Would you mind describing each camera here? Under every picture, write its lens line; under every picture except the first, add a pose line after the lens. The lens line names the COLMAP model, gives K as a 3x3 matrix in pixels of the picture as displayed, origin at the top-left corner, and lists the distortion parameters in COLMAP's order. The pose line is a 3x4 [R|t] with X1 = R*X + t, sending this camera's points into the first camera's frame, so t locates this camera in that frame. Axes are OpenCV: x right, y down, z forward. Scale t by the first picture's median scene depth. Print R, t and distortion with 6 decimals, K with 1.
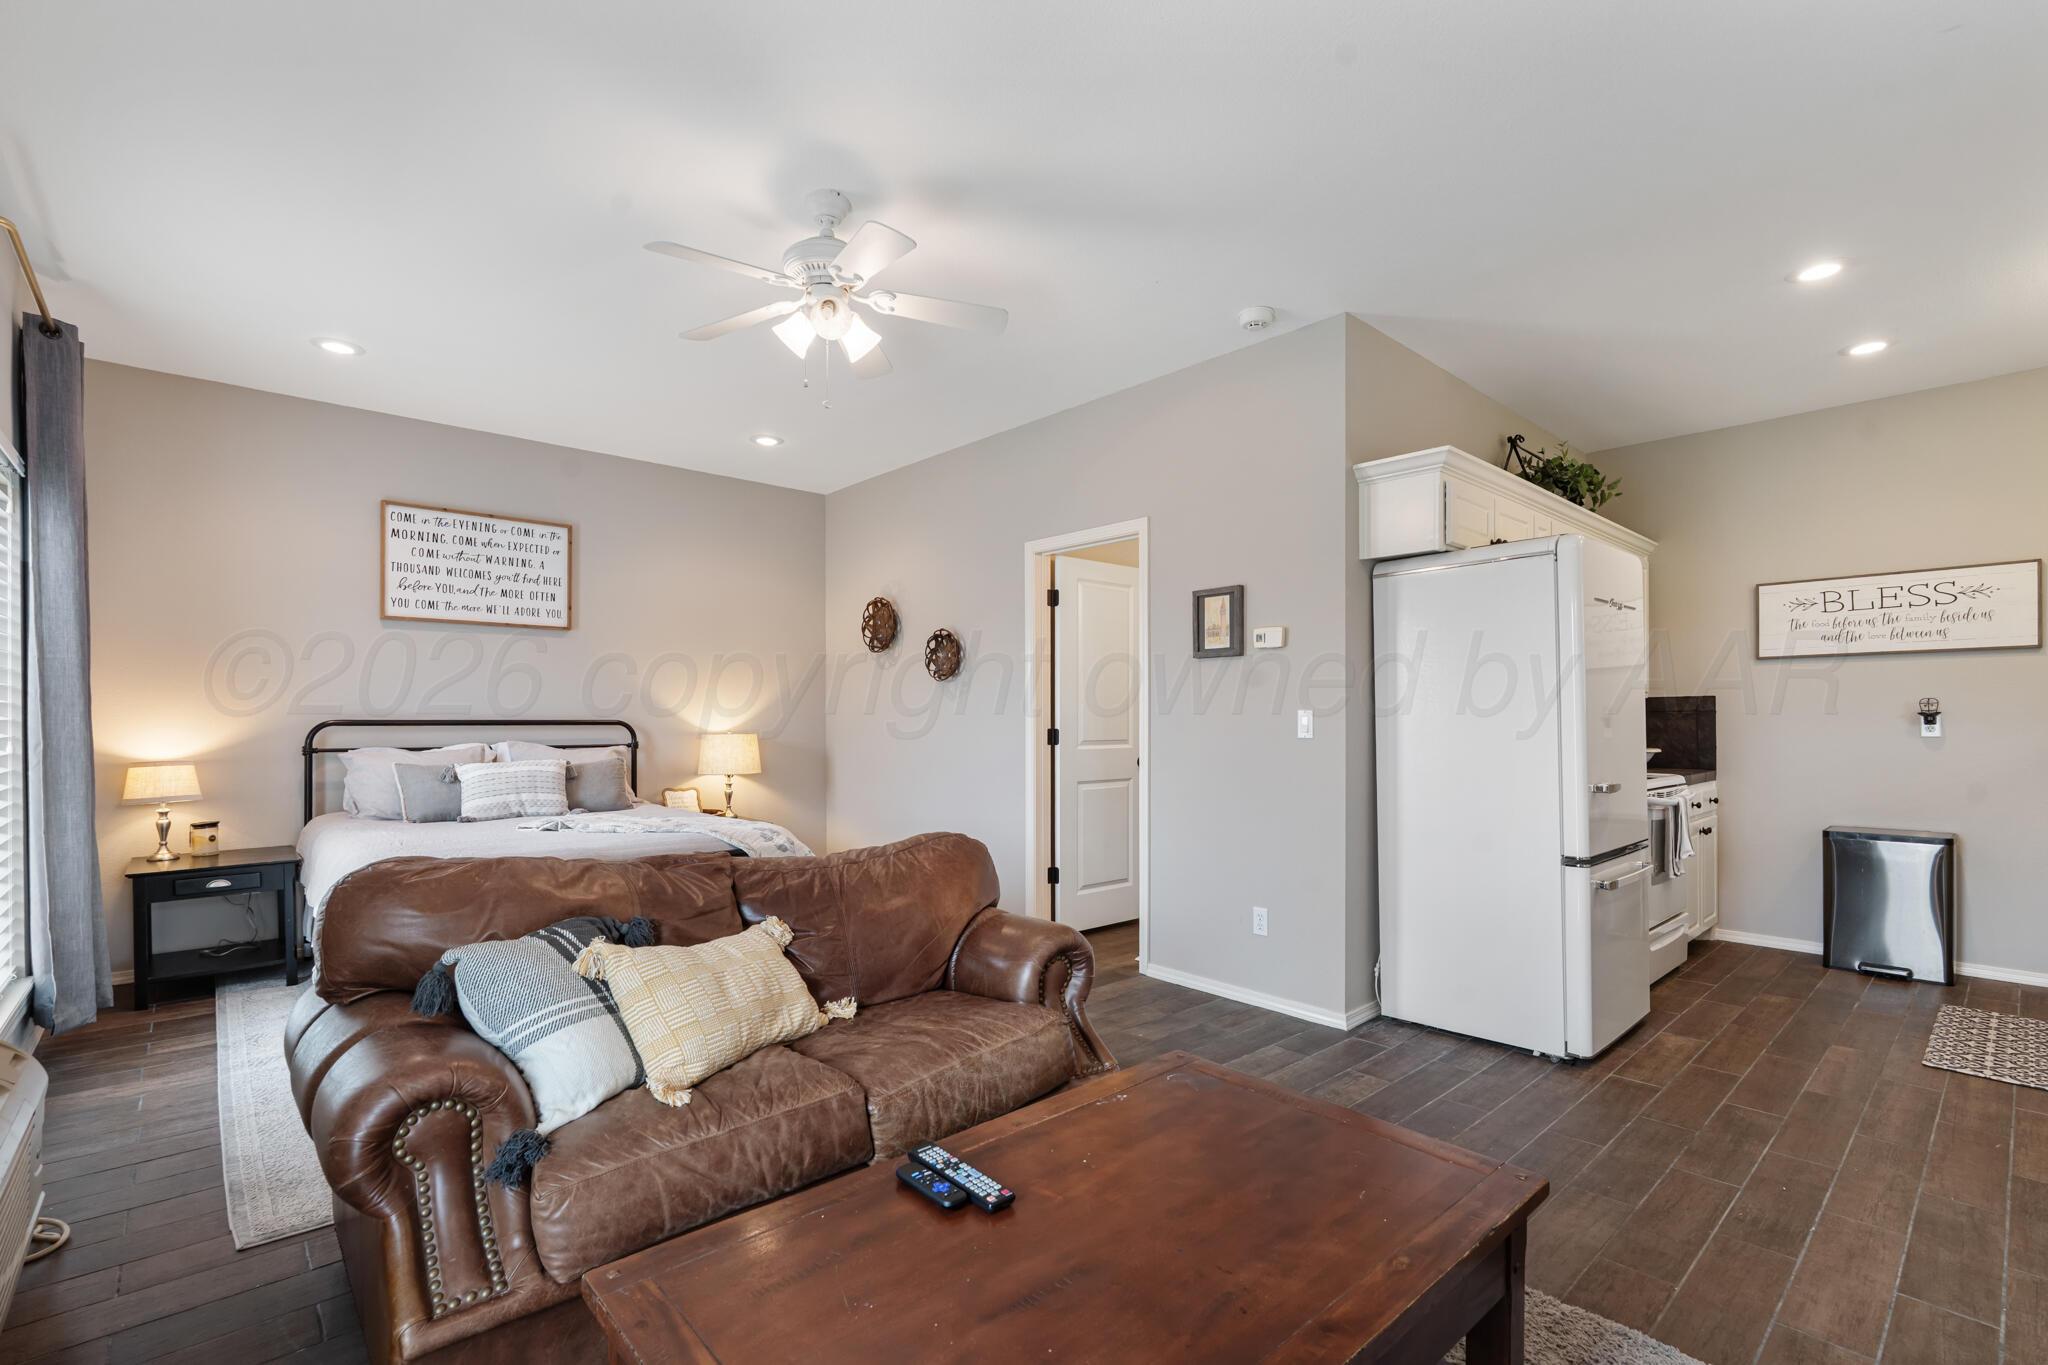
lens RADIAL K [[907.0, 0, 1045.3], [0, 907.0, 722.8], [0, 0, 1]] dist [-0.008149, 0.000220]
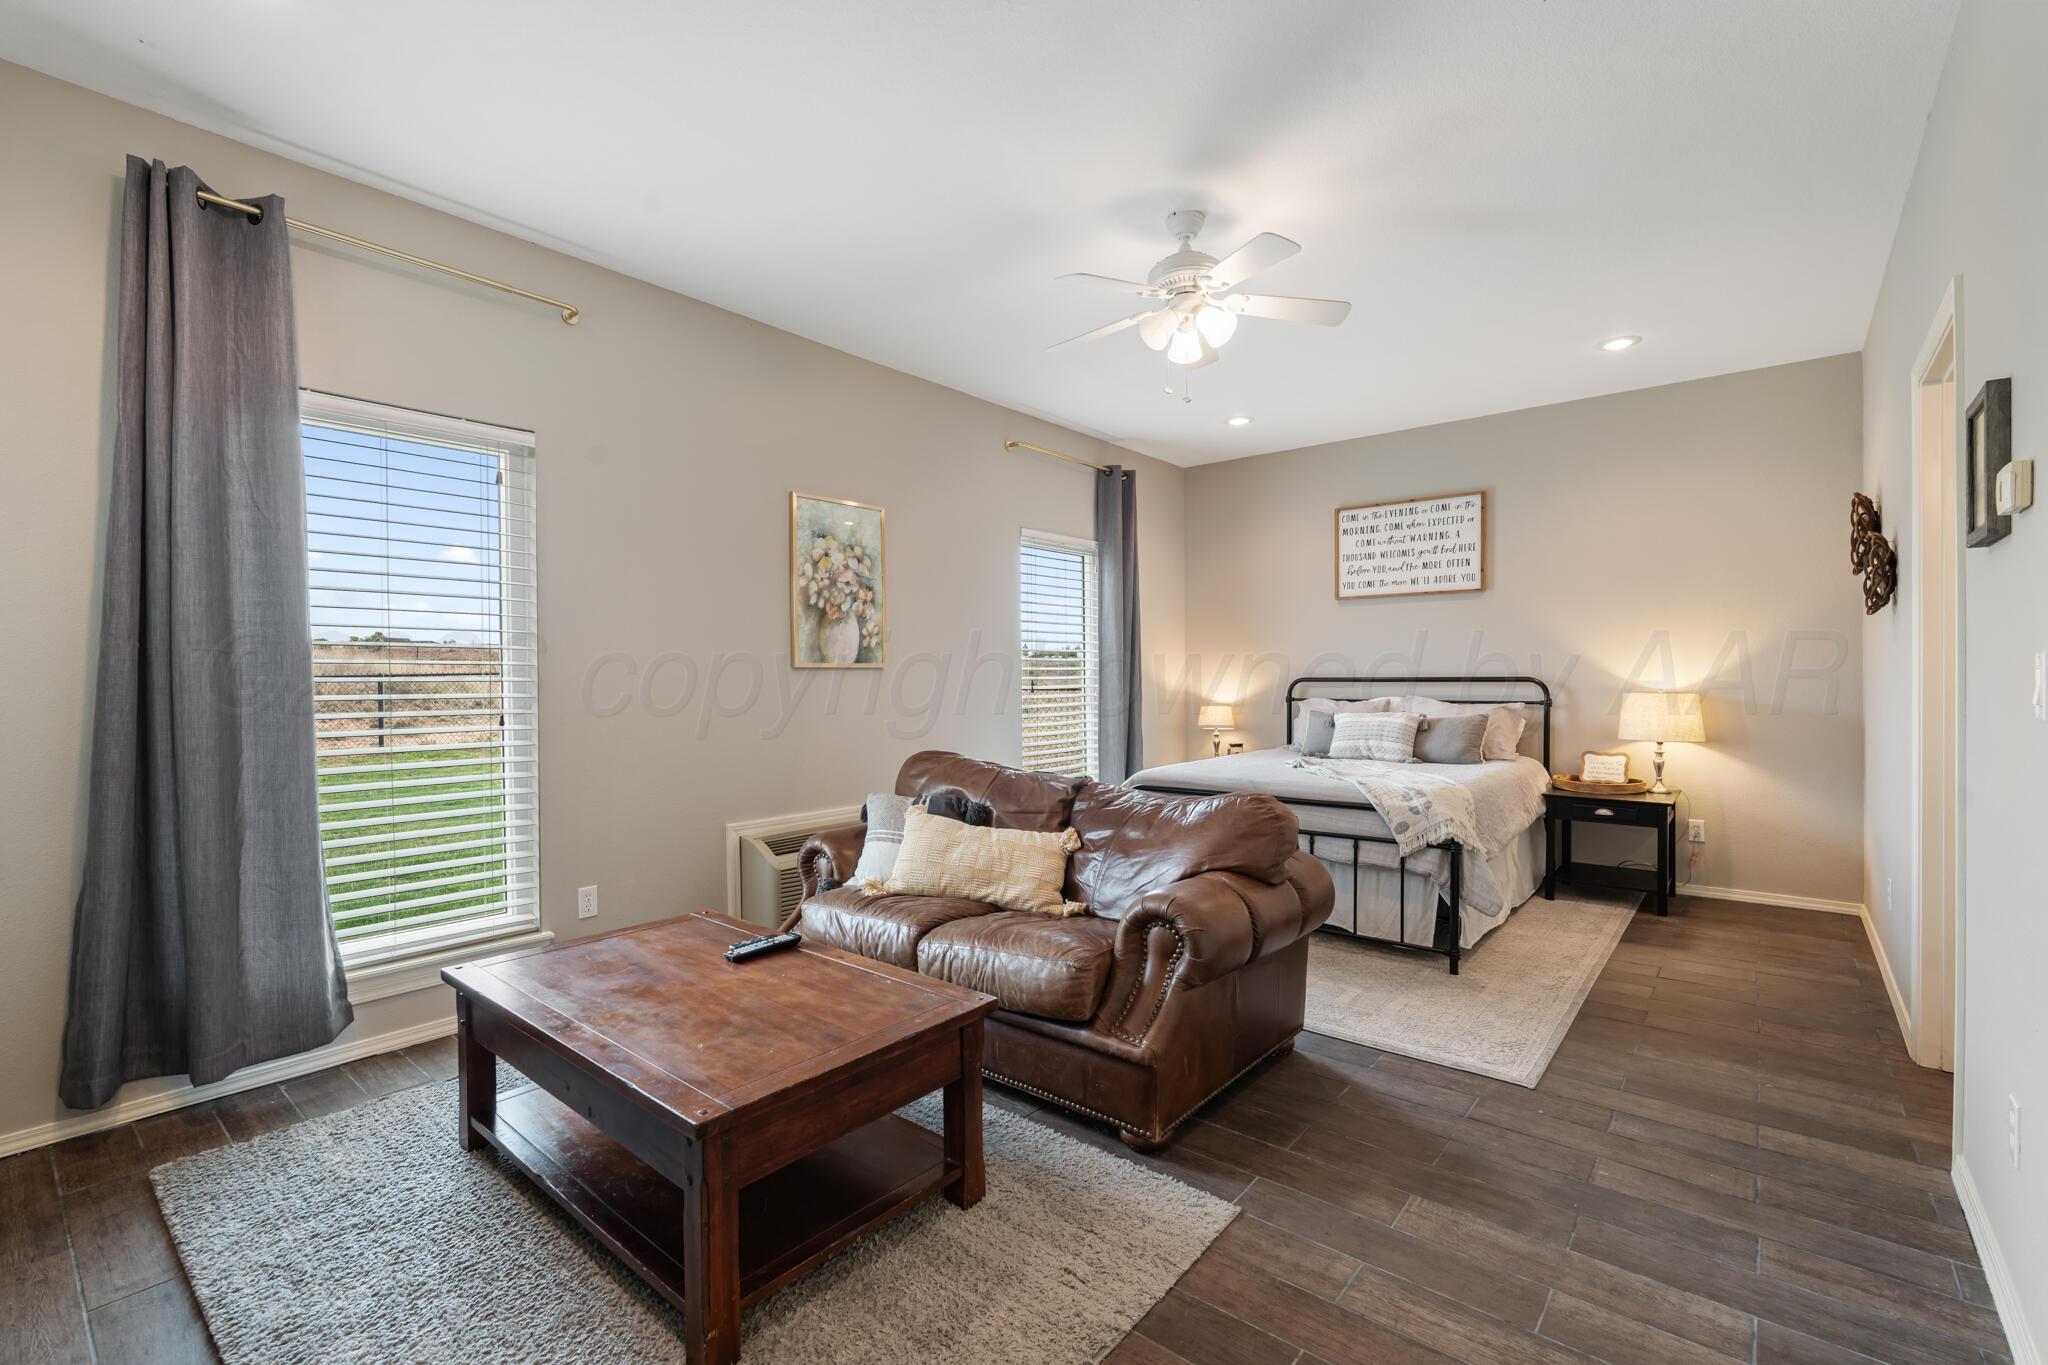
lens RADIAL K [[907.0, 0, 1025.0], [0, 907.0, 683.7], [0, 0, 1]] dist [-0.008149, 0.000220]
pose [[0.127765, 0.005690, -0.991788, 0.480089], [0.001403, 0.999982, 0.005917, -0.002260], [0.991803, -0.002148, 0.127755, 0.365581]]
